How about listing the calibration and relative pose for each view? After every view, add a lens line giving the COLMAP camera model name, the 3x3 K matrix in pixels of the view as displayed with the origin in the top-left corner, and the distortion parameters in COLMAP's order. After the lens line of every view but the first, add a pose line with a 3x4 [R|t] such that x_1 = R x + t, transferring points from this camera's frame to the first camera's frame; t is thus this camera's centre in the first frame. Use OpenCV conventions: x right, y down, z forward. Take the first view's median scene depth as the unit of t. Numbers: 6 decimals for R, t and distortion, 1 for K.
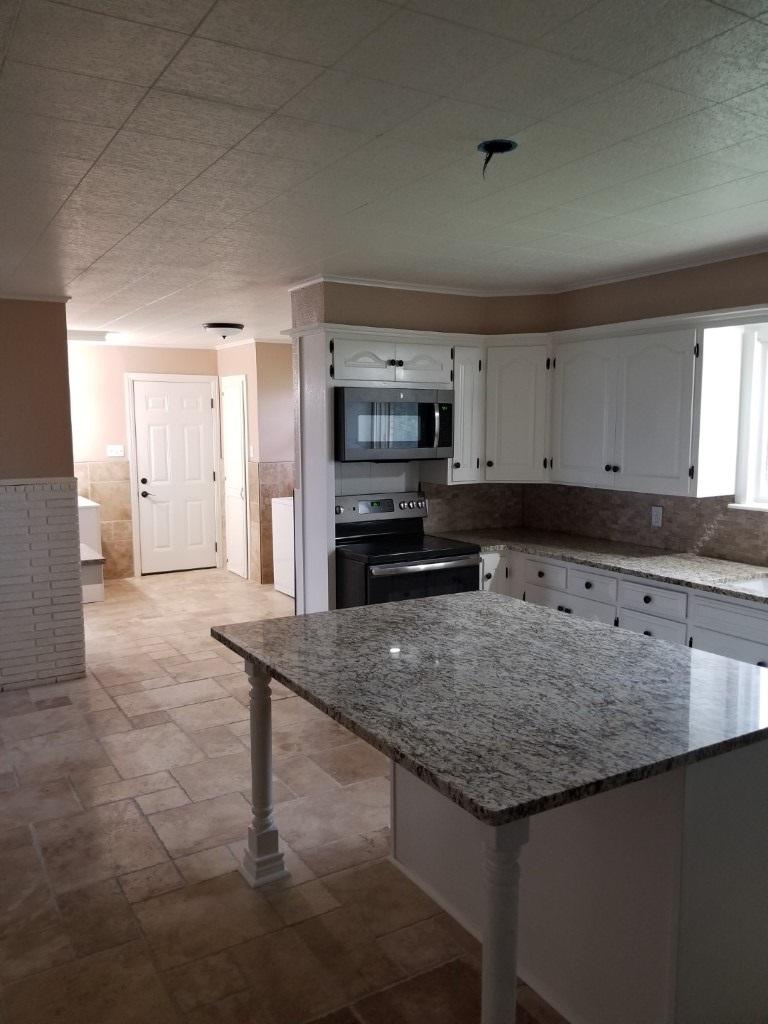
lens RADIAL K [[797.4, 0, 396.1], [0, 797.4, 518.8], [0, 0, 1]] dist [0.067018, -0.112143]
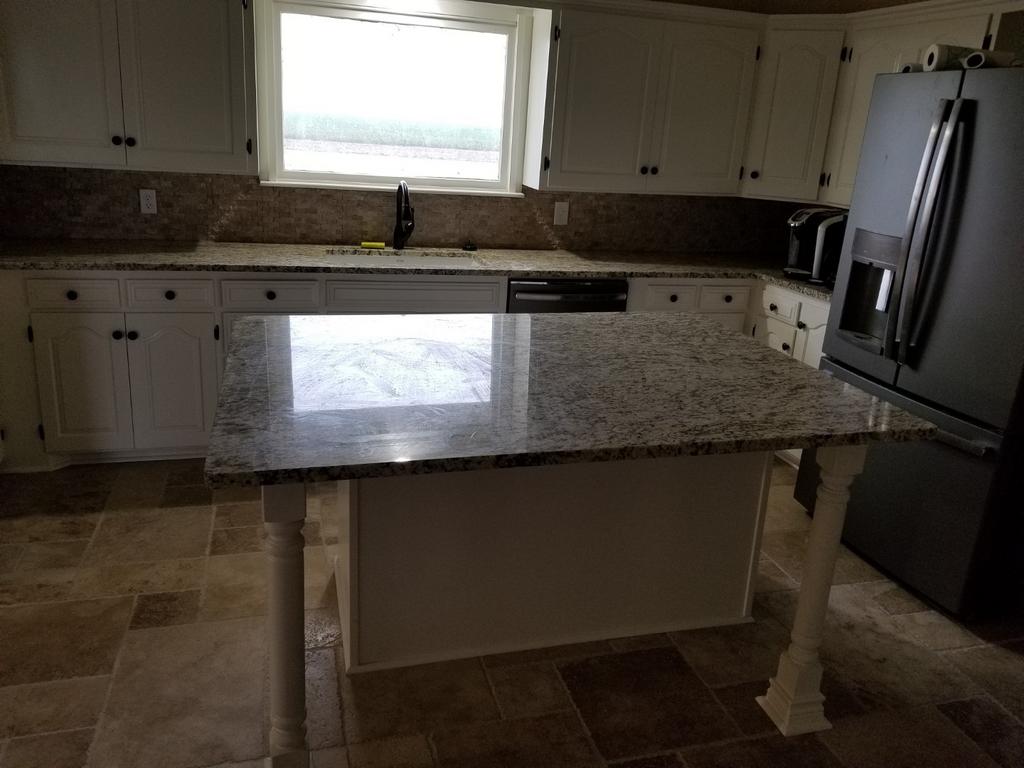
lens RADIAL K [[797.4, 0, 526.8], [0, 797.4, 364.6], [0, 0, 1]] dist [0.067018, -0.112143]
pose [[0.263197, -0.260230, 0.928982, -0.447609], [0.053697, 0.965392, 0.255216, -0.036668], [-0.963246, -0.017289, 0.268062, 0.468327]]
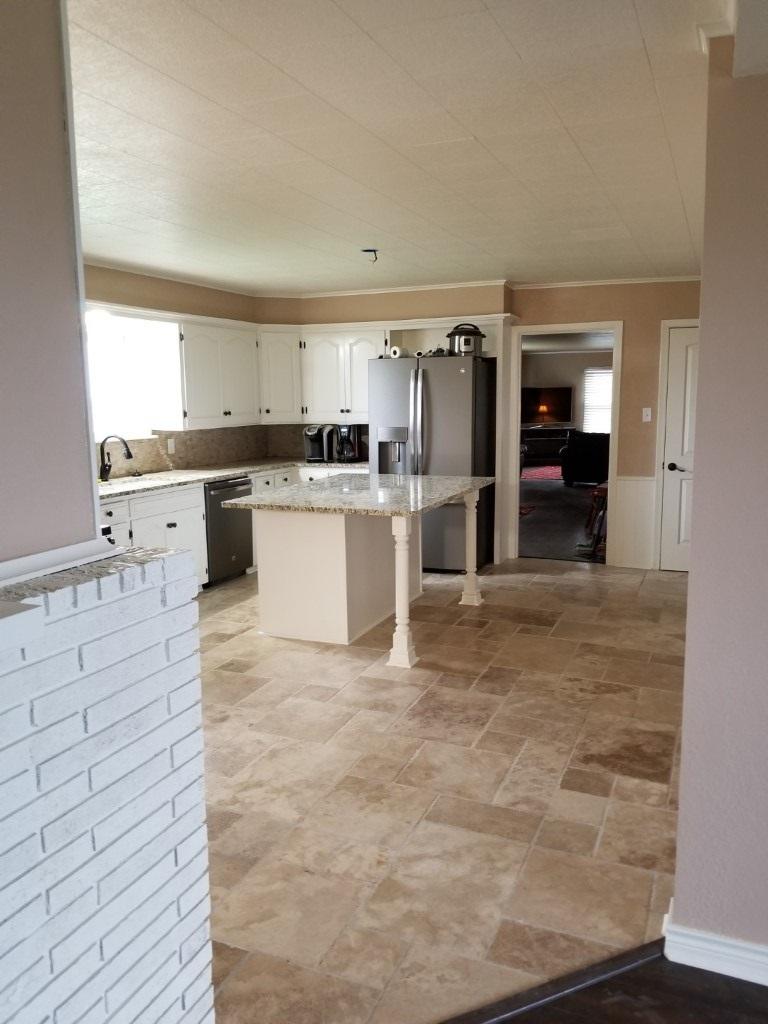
lens RADIAL K [[797.4, 0, 396.1], [0, 797.4, 518.8], [0, 0, 1]] dist [0.067018, -0.112143]
pose [[-0.596581, -0.120348, 0.793478, -0.987921], [0.104642, 0.968588, 0.225583, -0.136310], [-0.795702, 0.217610, -0.565248, 1.327562]]
